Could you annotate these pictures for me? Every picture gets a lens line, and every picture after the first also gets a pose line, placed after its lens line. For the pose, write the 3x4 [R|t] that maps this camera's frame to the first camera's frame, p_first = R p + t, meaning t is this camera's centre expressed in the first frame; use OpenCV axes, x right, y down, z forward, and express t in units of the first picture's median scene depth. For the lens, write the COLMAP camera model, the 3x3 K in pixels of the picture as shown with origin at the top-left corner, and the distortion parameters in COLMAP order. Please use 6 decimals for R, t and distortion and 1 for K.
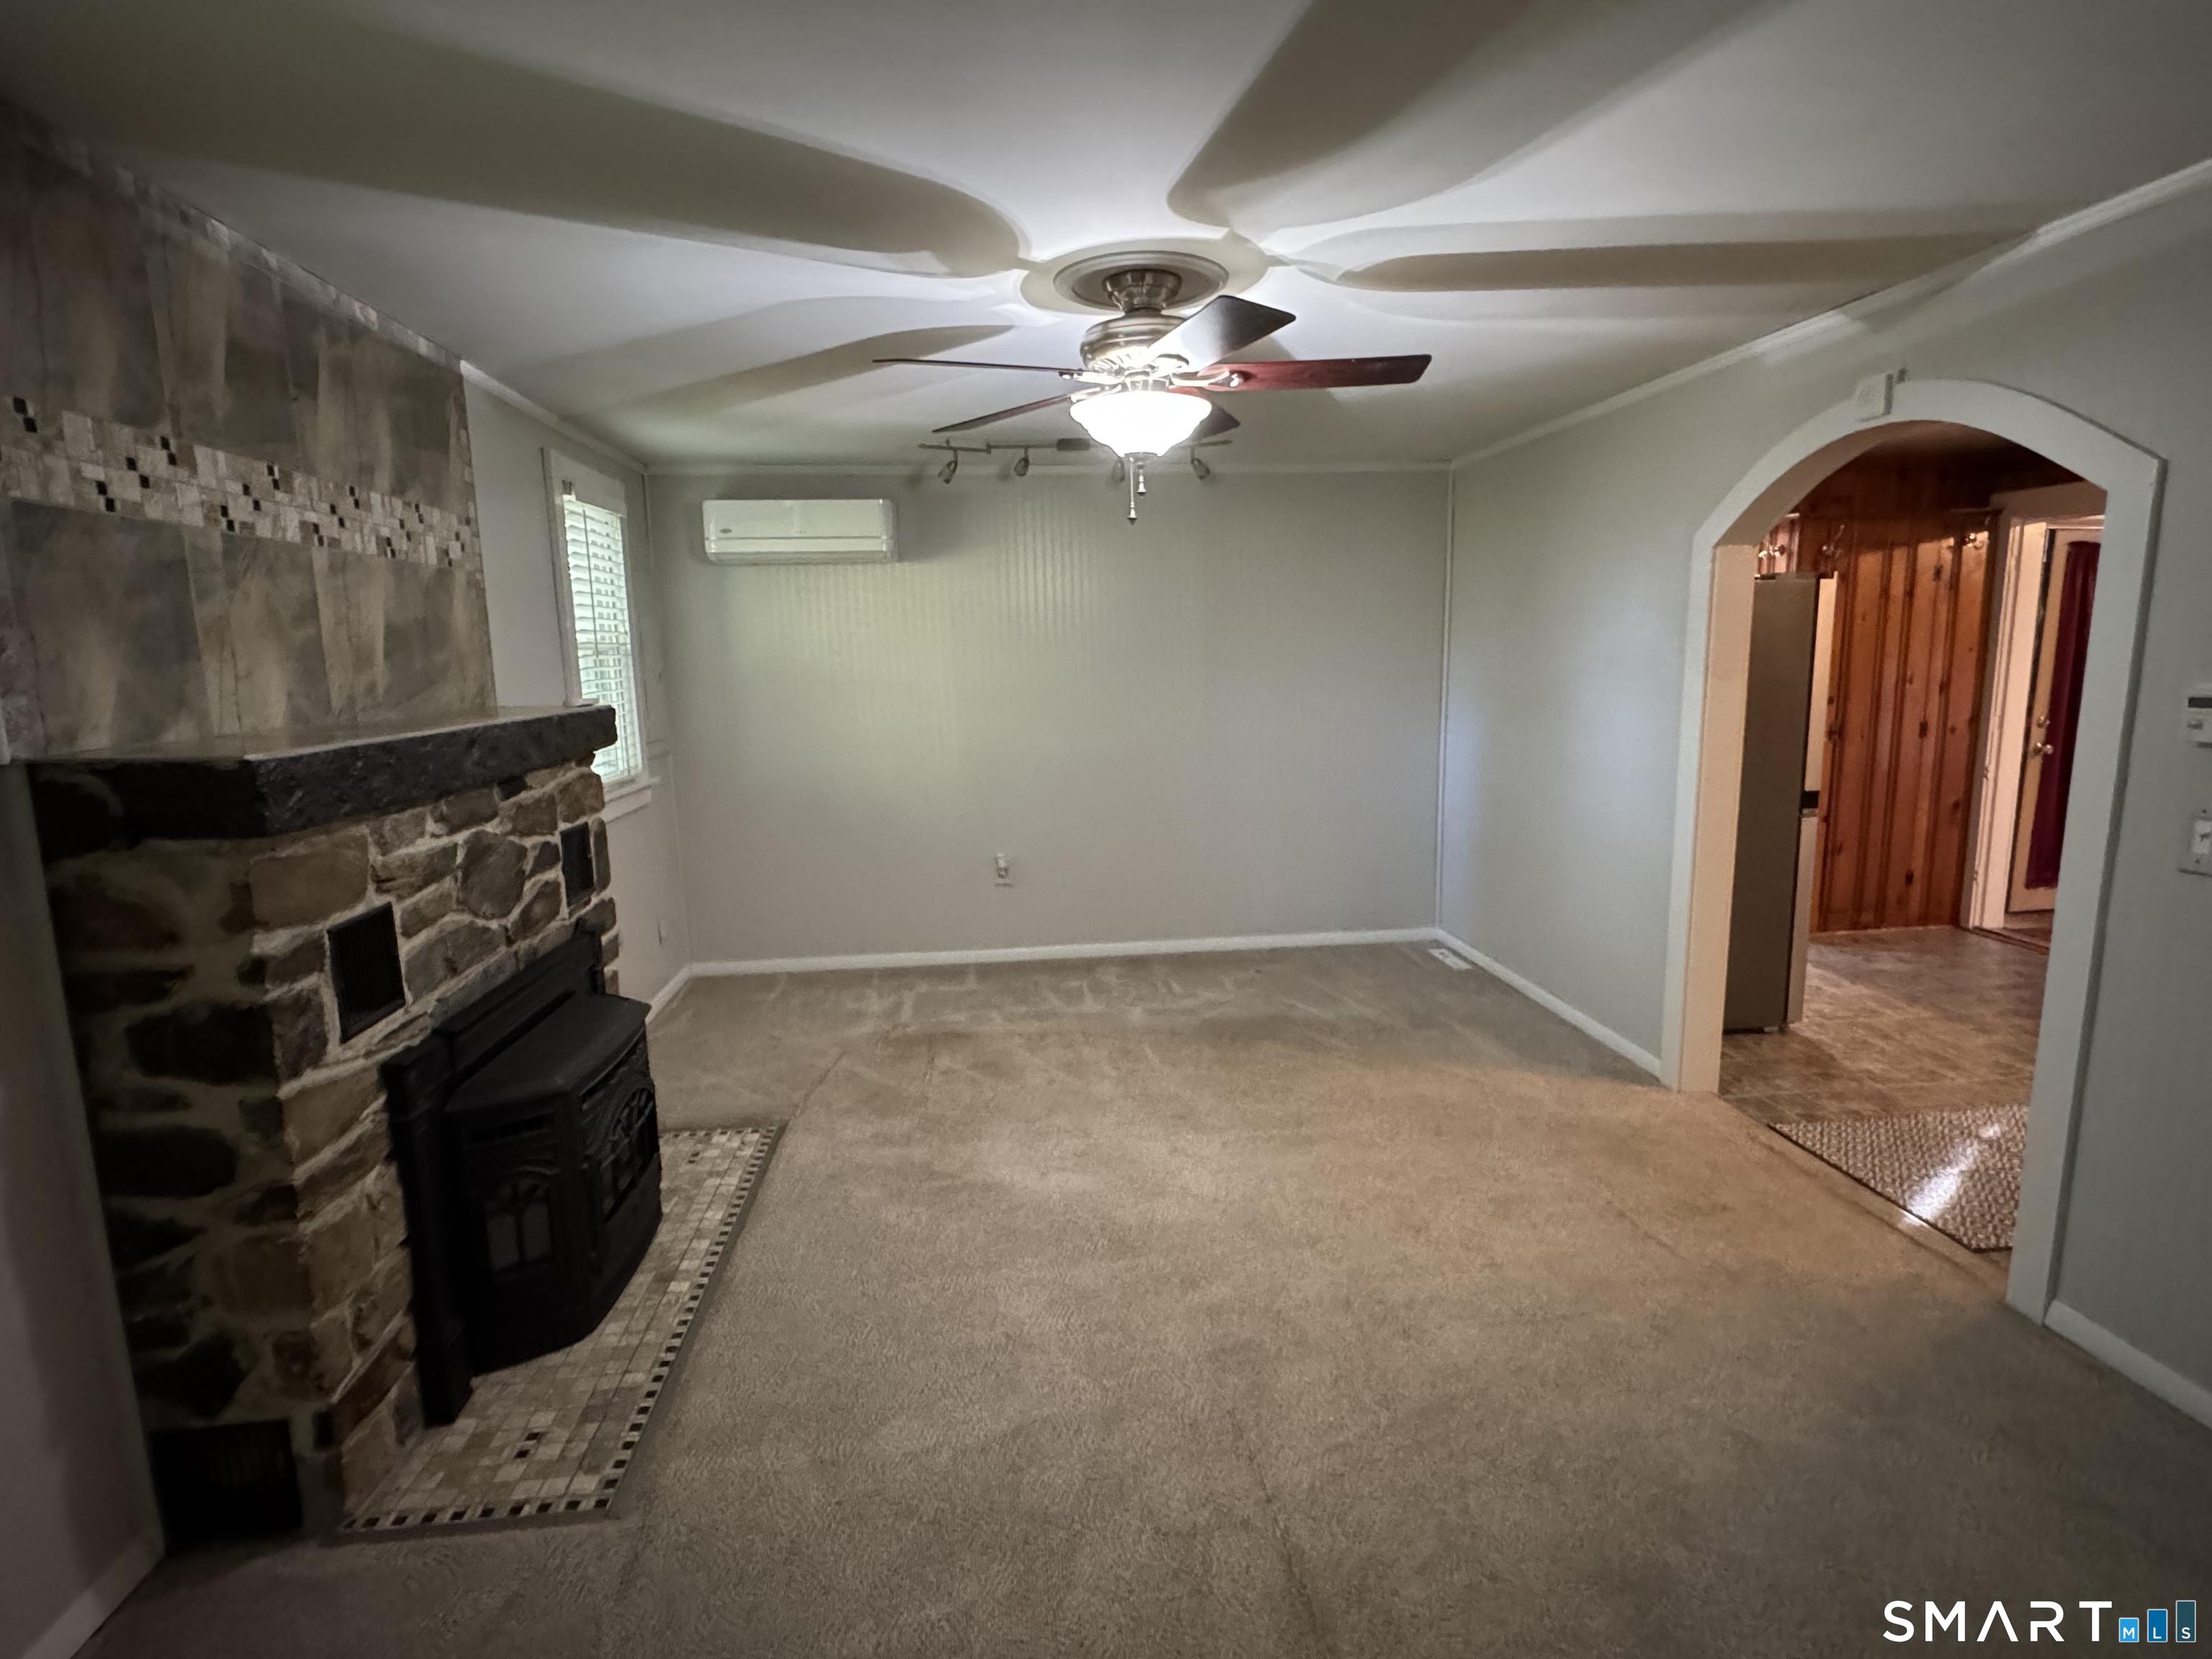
lens RADIAL K [[1096.2, 0, 1100.7], [0, 1096.2, 826.5], [0, 0, 1]] dist [-0.004802, -0.001182]
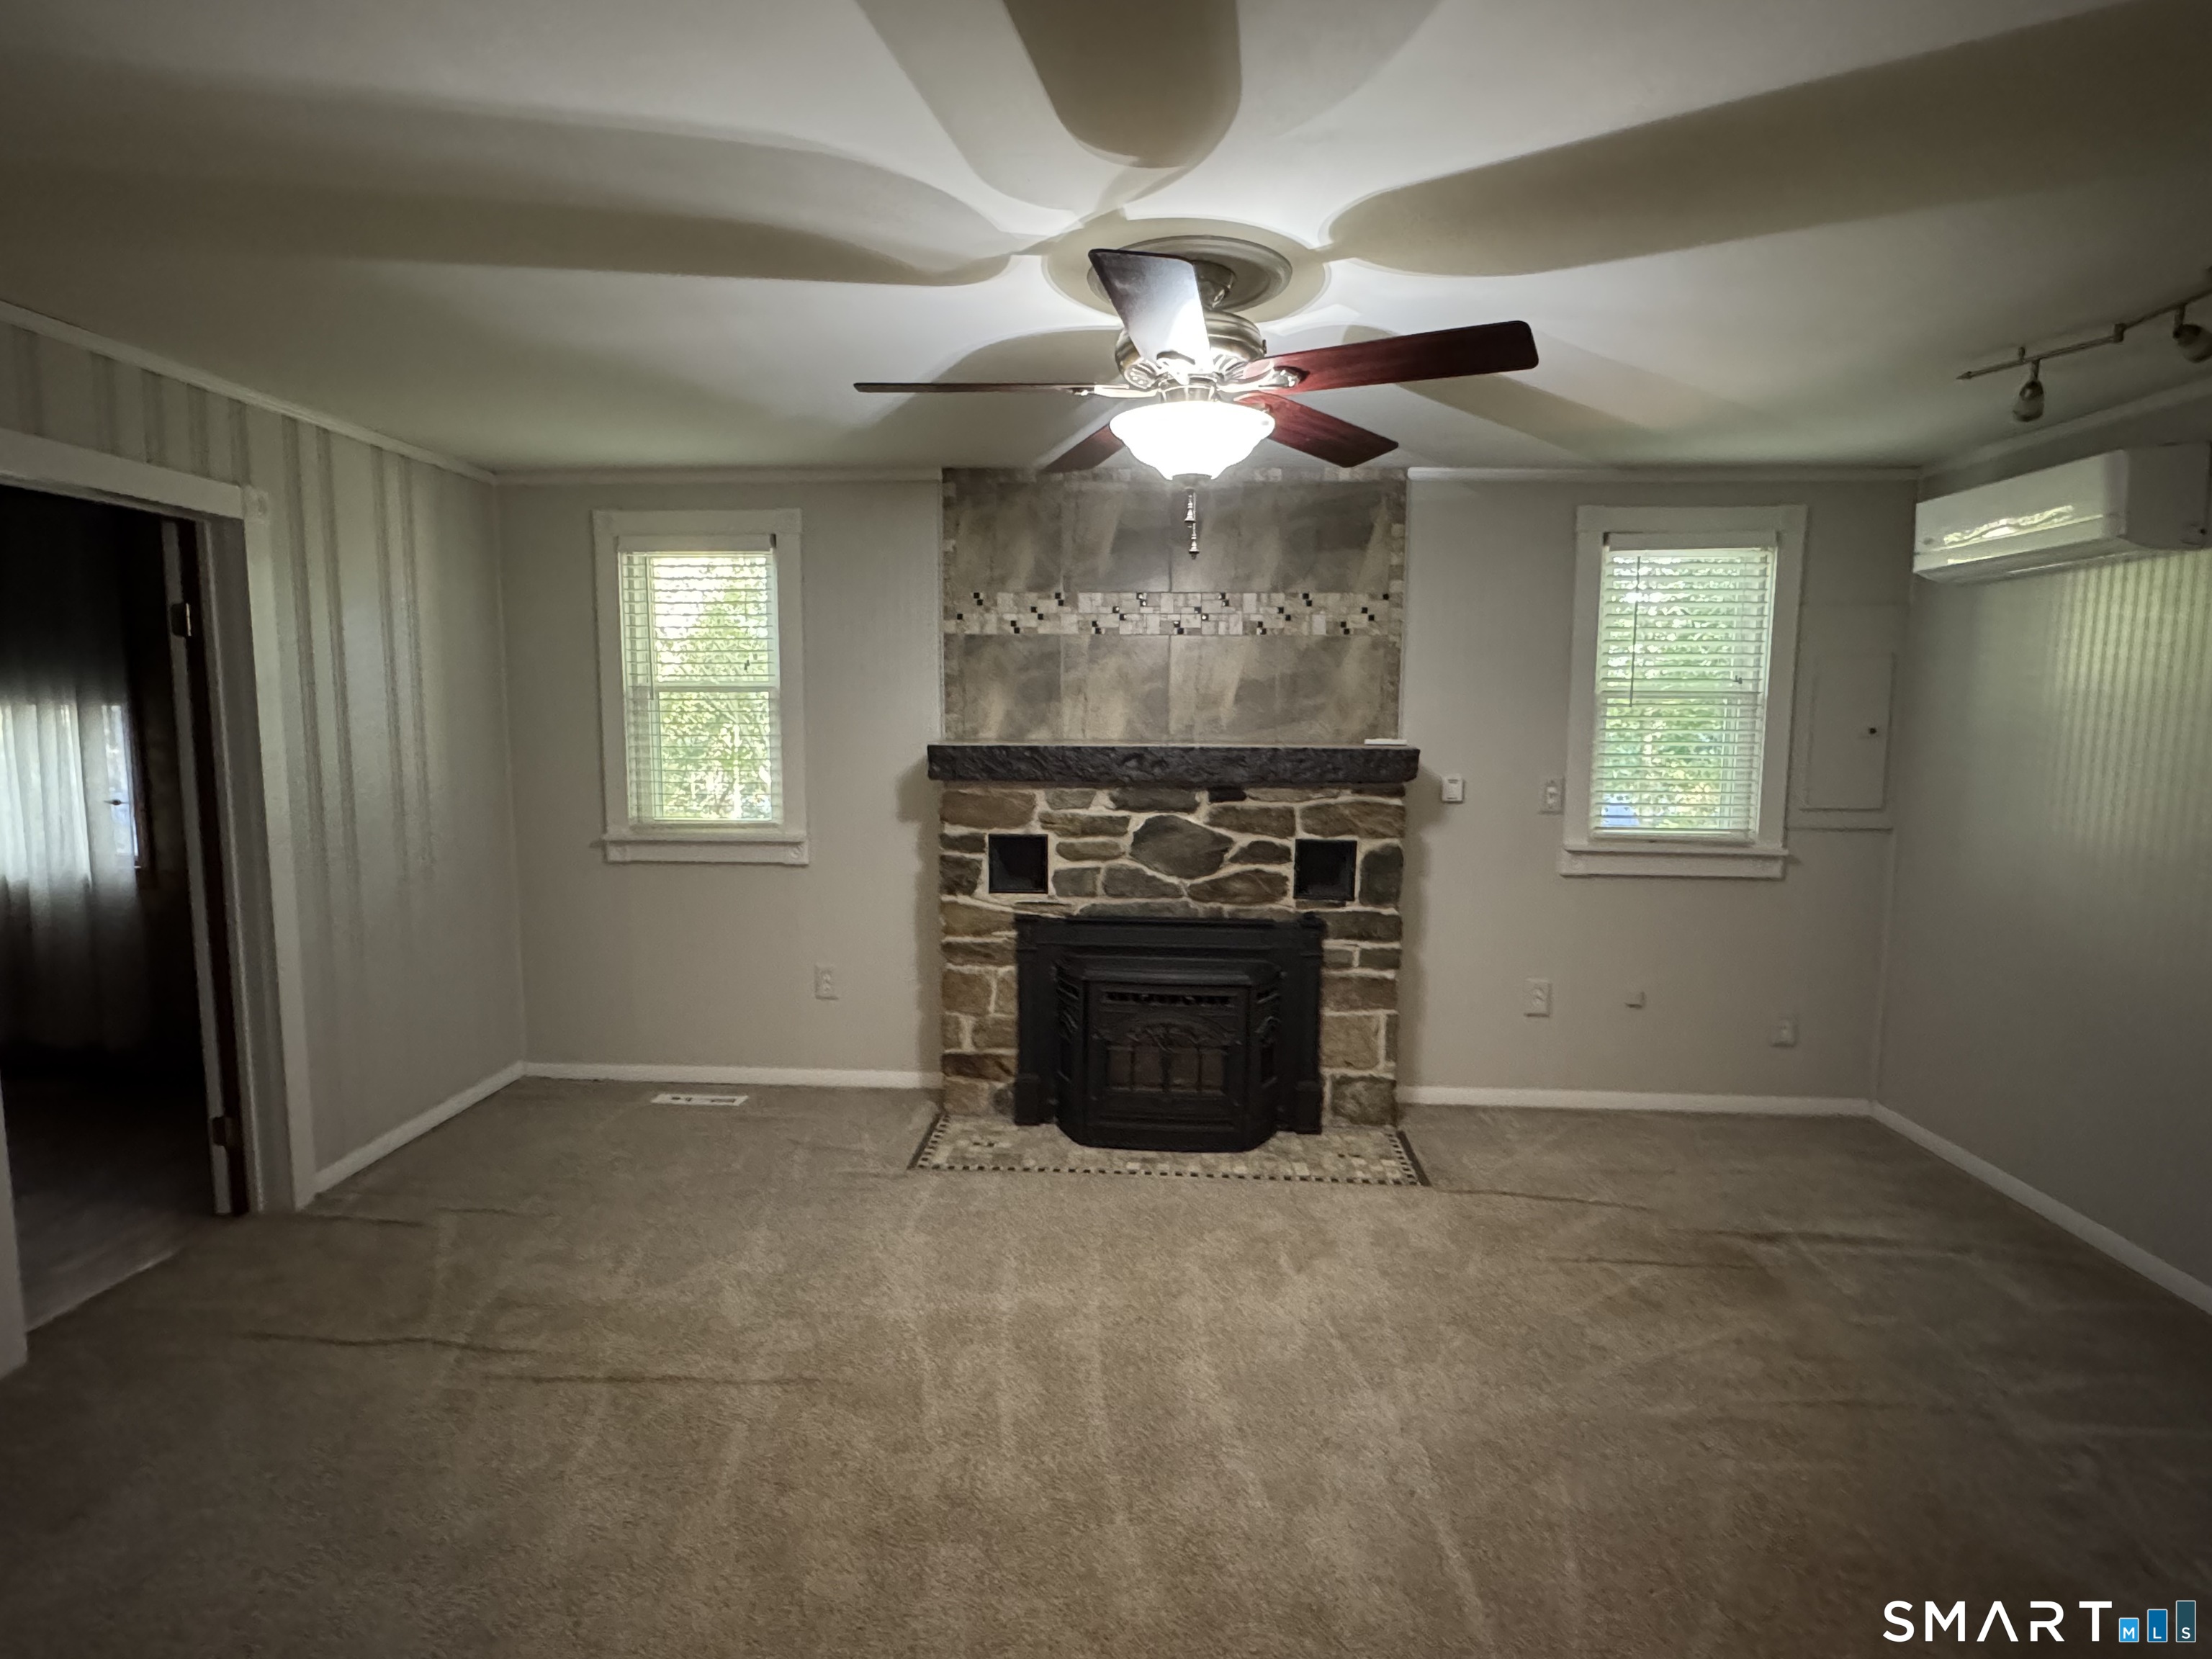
lens RADIAL K [[1096.2, 0, 1100.0], [0, 1096.2, 827.7], [0, 0, 1]] dist [-0.004802, -0.001182]
pose [[-0.162478, 0.124179, -0.978867, 1.130975], [-0.160754, 0.975463, 0.150431, -0.232847], [0.973529, 0.181798, -0.138529, 1.351929]]
